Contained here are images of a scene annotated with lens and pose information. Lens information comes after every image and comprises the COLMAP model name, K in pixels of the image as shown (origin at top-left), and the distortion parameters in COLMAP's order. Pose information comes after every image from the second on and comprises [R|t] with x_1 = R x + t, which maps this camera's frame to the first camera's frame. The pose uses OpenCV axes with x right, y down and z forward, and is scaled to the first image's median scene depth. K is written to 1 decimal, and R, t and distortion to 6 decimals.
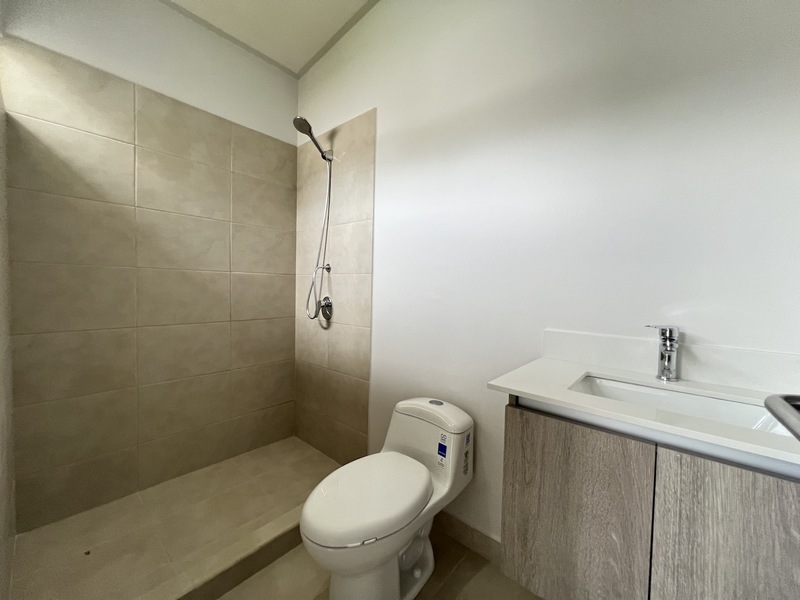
lens RADIAL K [[319.1, 0, 398.8], [0, 319.1, 298.2], [0, 0, 1]] dist [-0.002674, 0.000294]
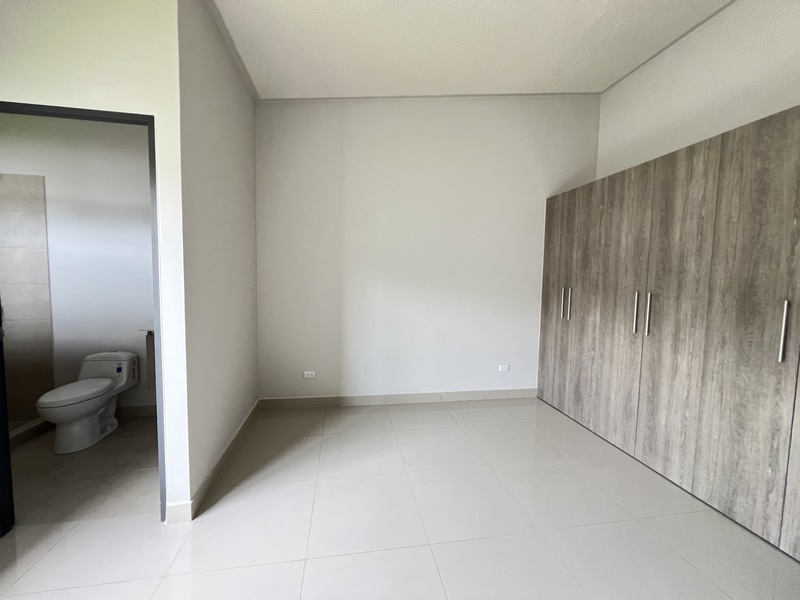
lens RADIAL K [[322.0, 0, 397.8], [0, 322.0, 298.0], [0, 0, 1]] dist [0.011165, 0.000054]
pose [[0.634590, -0.064736, 0.770133, -0.331126], [0.005146, 0.996818, 0.079551, -0.184326], [-0.772831, -0.046519, 0.632904, -1.841820]]
